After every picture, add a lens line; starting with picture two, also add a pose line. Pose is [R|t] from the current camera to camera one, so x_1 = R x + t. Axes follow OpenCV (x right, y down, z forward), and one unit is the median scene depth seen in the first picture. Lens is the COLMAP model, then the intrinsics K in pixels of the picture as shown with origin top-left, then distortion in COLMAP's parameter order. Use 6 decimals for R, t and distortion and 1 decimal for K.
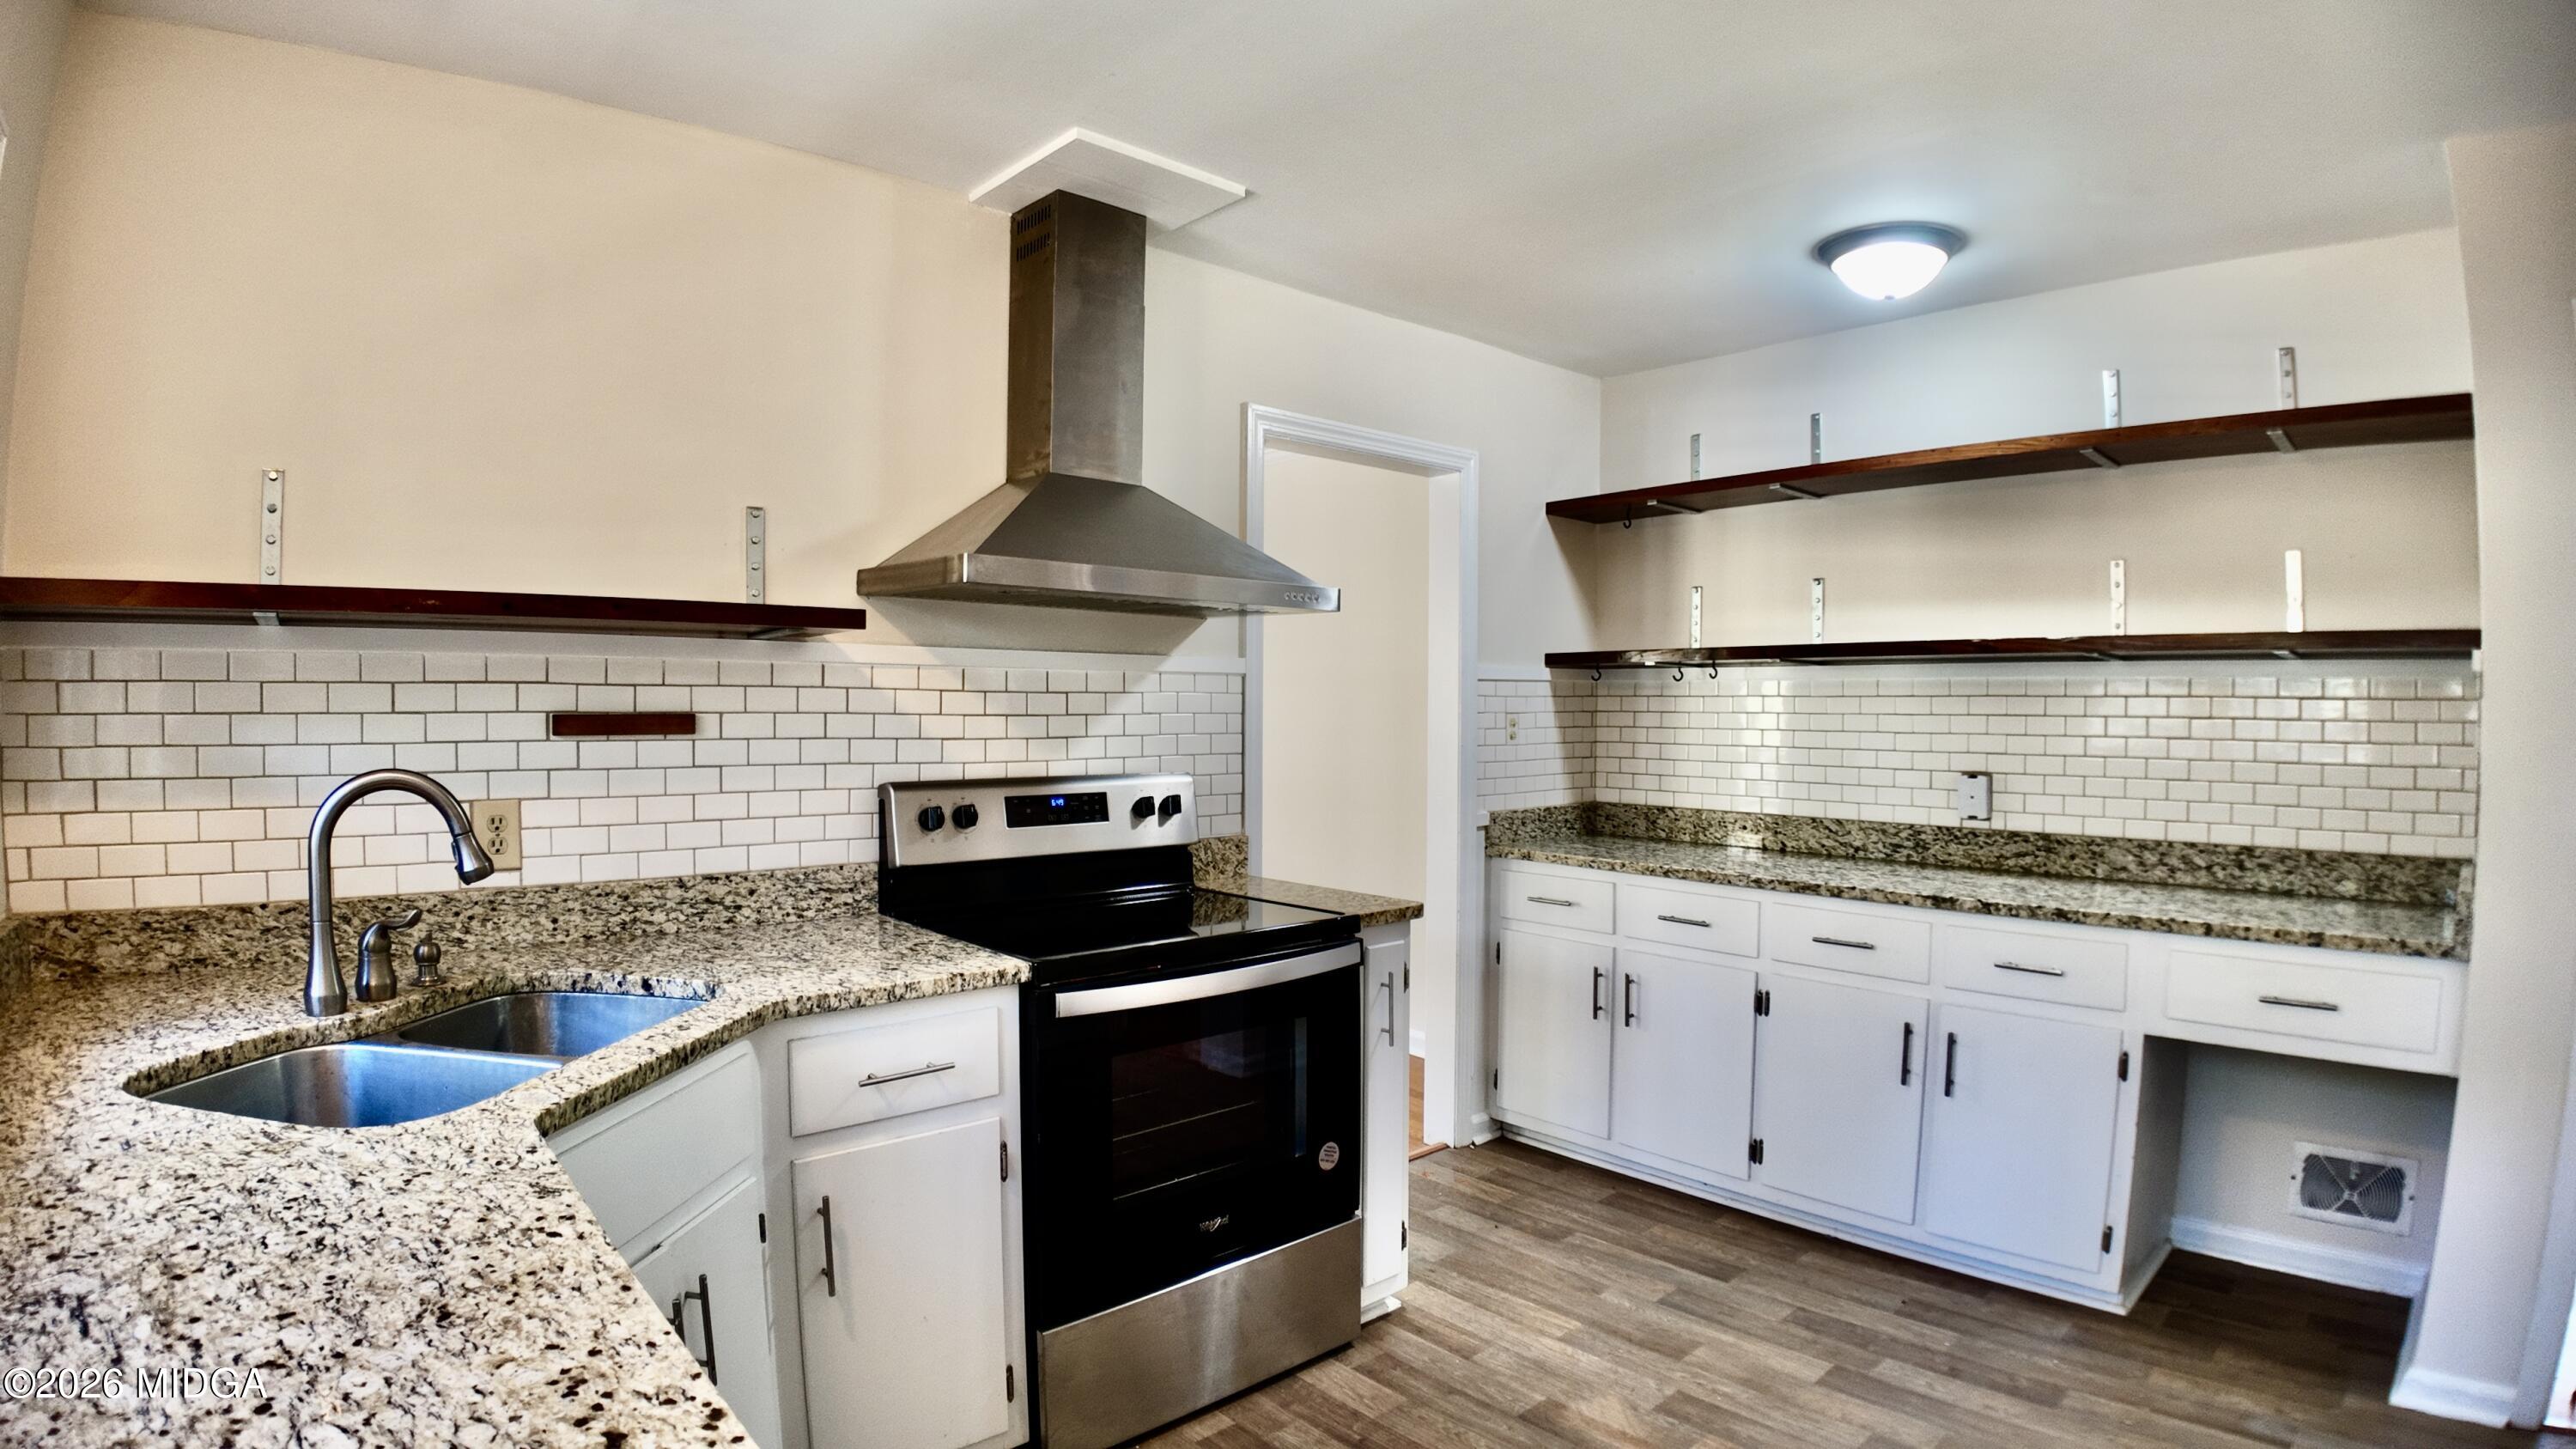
lens RADIAL K [[1239.2, 0, 1261.9], [0, 1239.2, 718.5], [0, 0, 1]] dist [-0.120228, -0.000076]
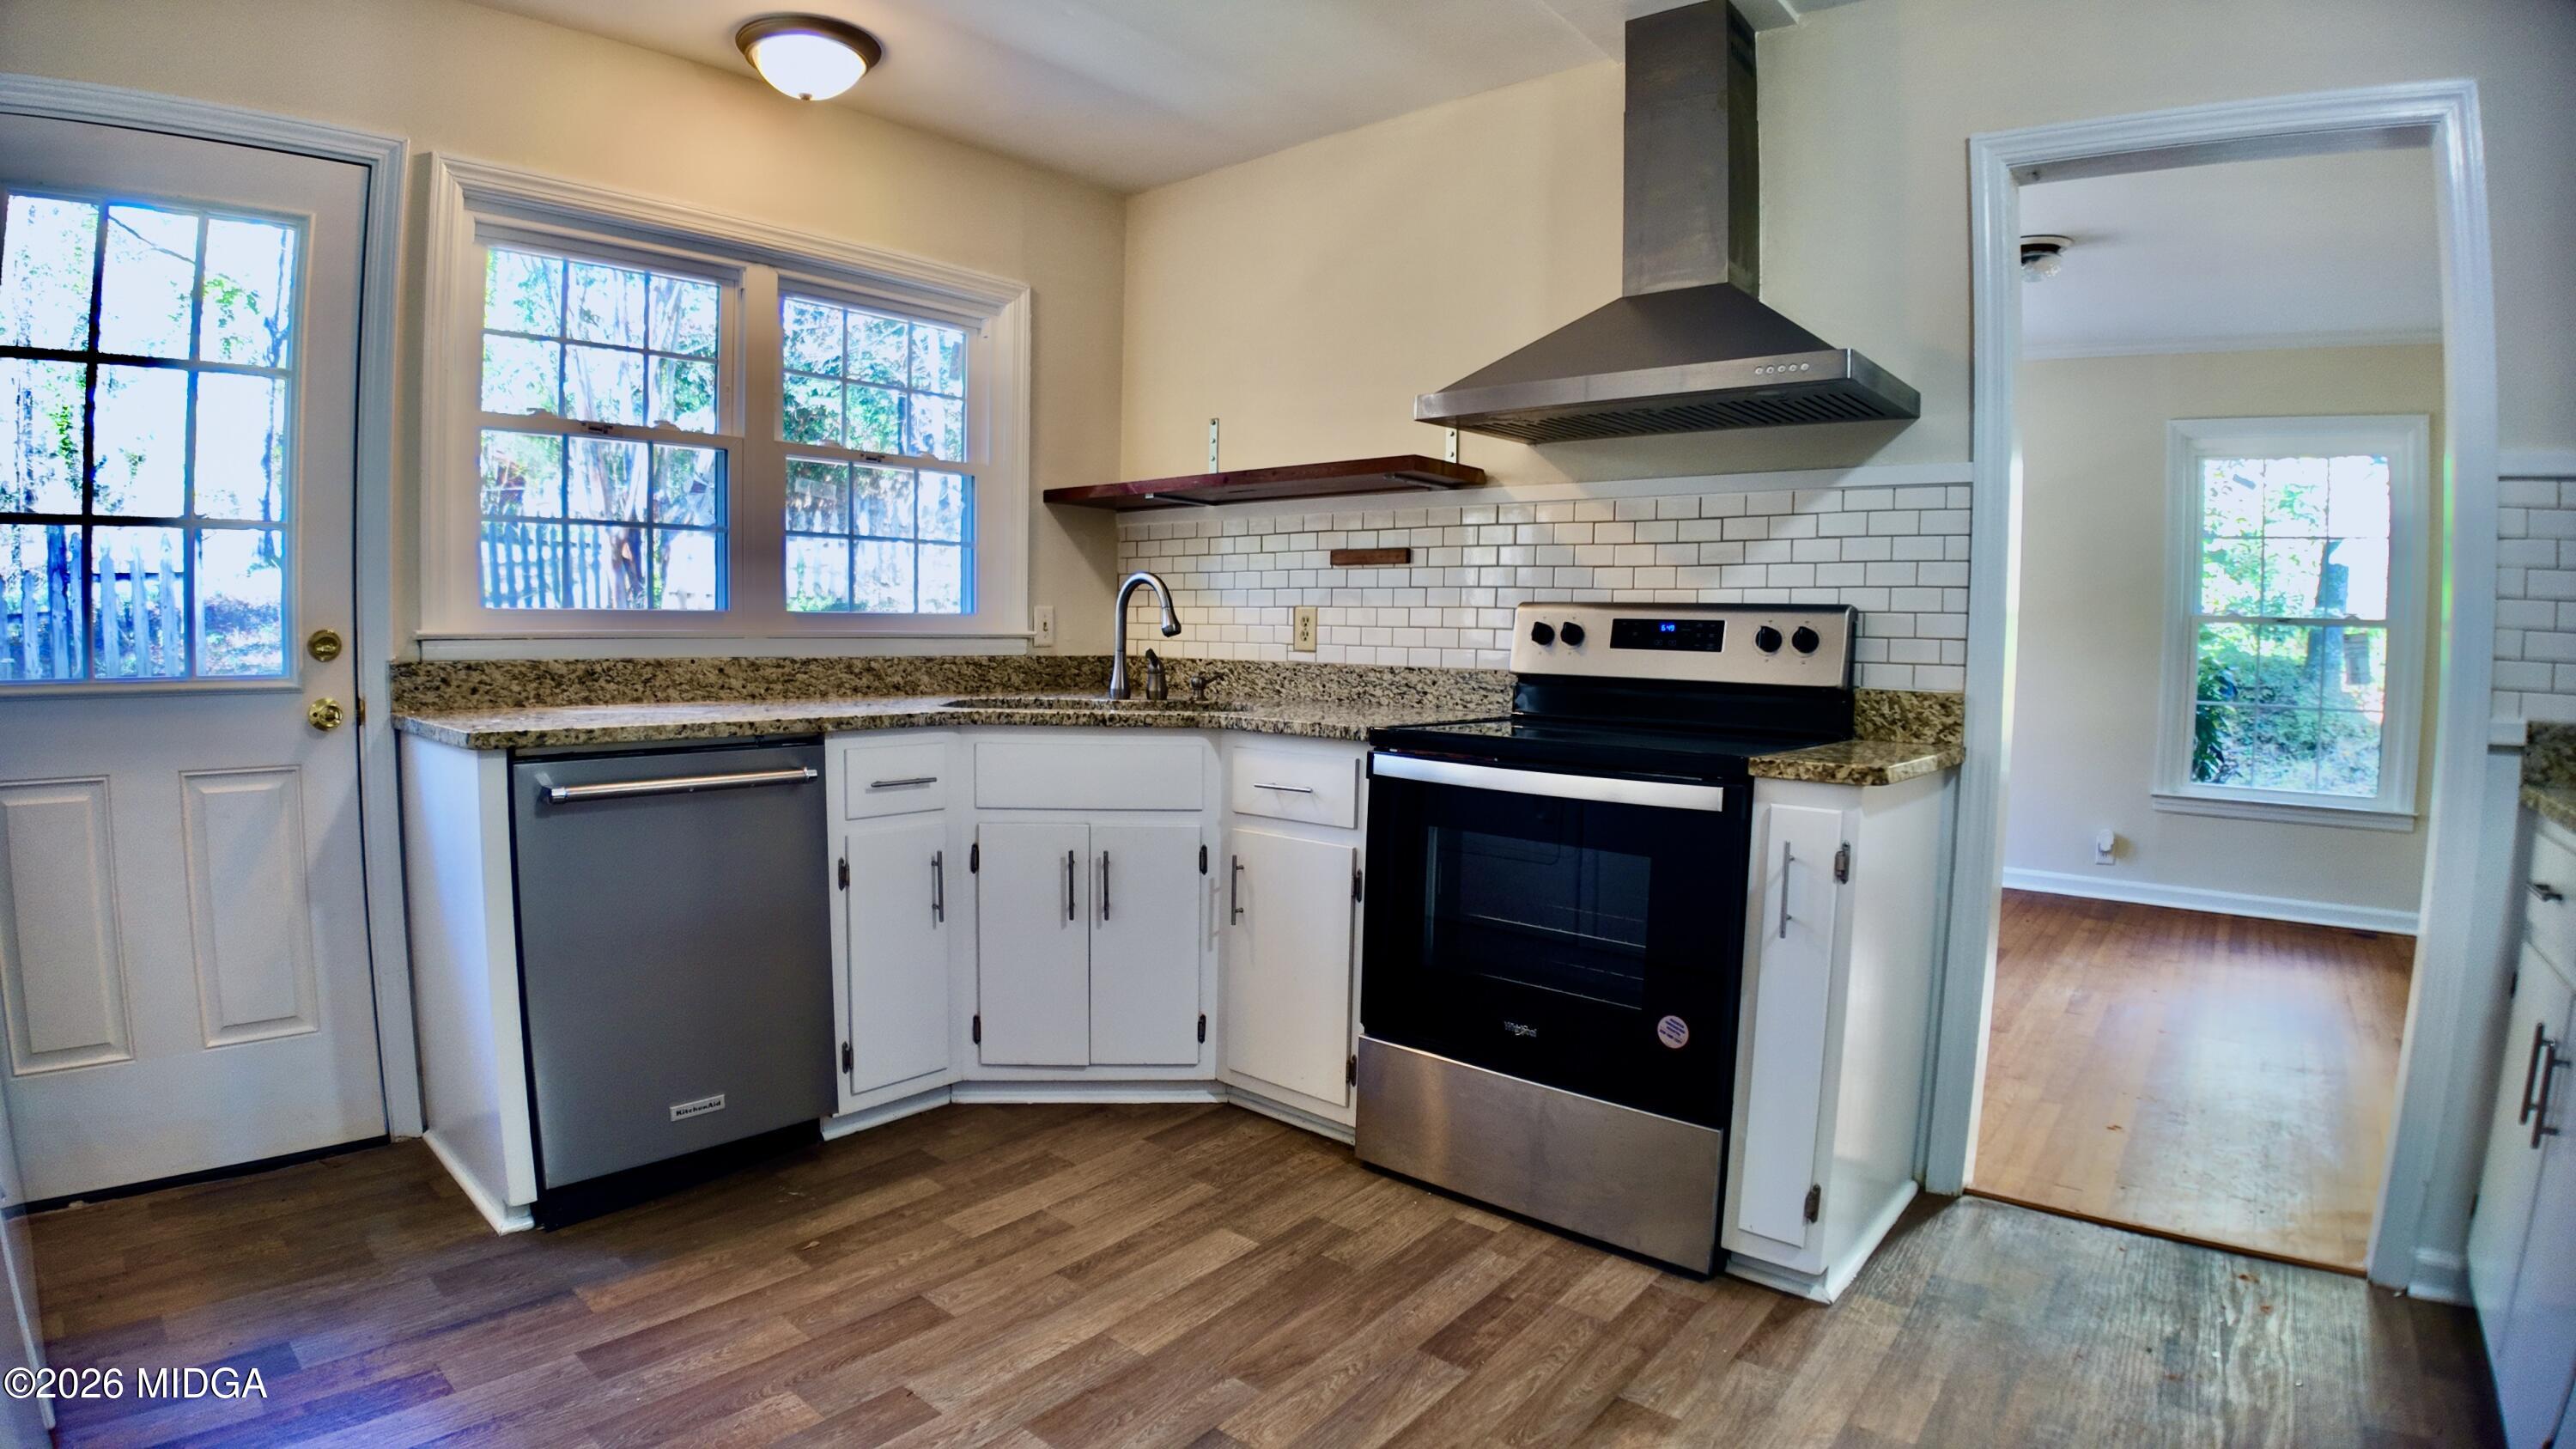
lens RADIAL K [[1239.2, 0, 1261.9], [0, 1239.2, 718.5], [0, 0, 1]] dist [-0.120228, -0.000076]
pose [[0.135873, 0.071169, -0.988167, 0.837851], [-0.025768, 0.997333, 0.068286, 0.089993], [0.990391, 0.016185, 0.137345, 0.596461]]
